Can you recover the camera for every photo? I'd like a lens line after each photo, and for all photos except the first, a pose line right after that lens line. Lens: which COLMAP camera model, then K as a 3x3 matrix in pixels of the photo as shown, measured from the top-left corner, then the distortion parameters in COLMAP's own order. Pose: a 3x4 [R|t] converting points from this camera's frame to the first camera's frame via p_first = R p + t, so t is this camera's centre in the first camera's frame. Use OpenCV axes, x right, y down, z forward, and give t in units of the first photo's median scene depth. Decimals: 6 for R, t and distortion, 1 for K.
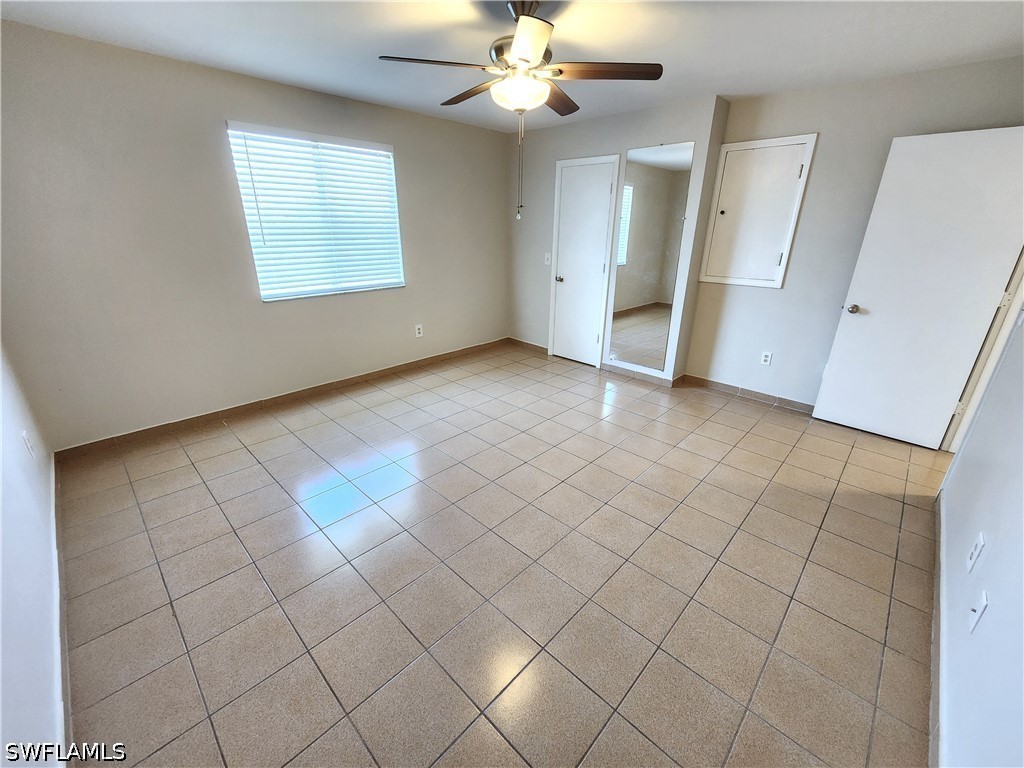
lens RADIAL K [[420.9, 0, 515.9], [0, 420.9, 382.6], [0, 0, 1]] dist [0.010127, -0.000106]
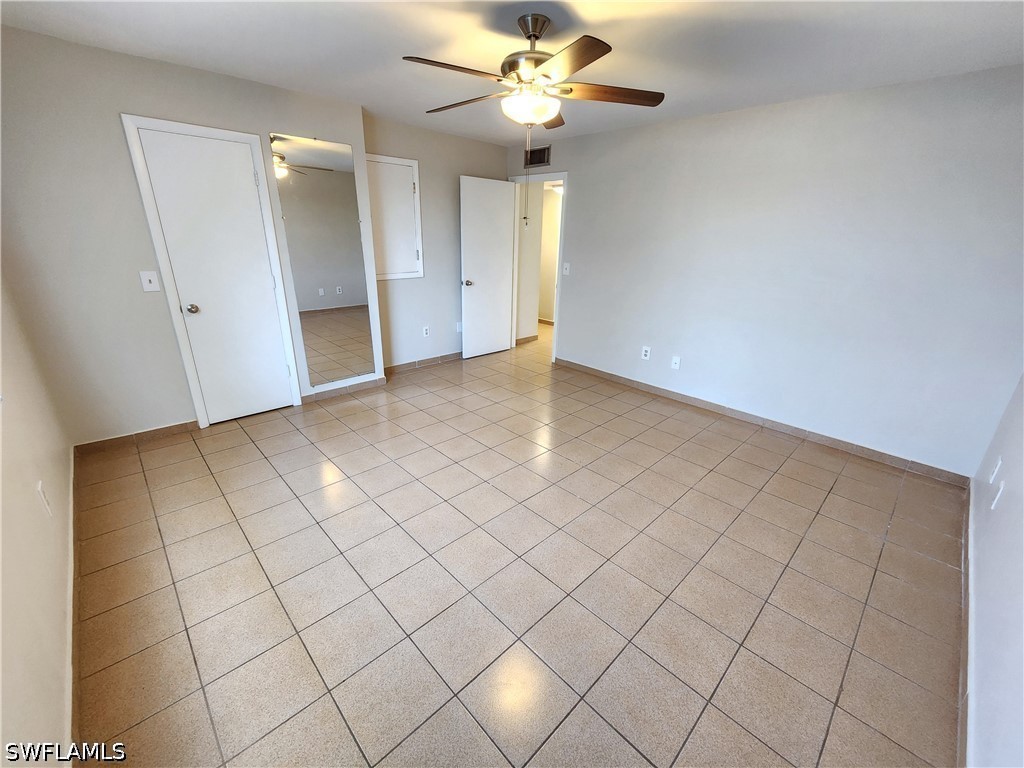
lens RADIAL K [[420.9, 0, 515.9], [0, 420.9, 382.6], [0, 0, 1]] dist [0.010127, -0.000106]
pose [[0.037250, -0.351568, 0.935421, -0.617328], [0.329142, 0.888155, 0.320696, -0.228465], [-0.943545, 0.295940, 0.148800, 0.567152]]
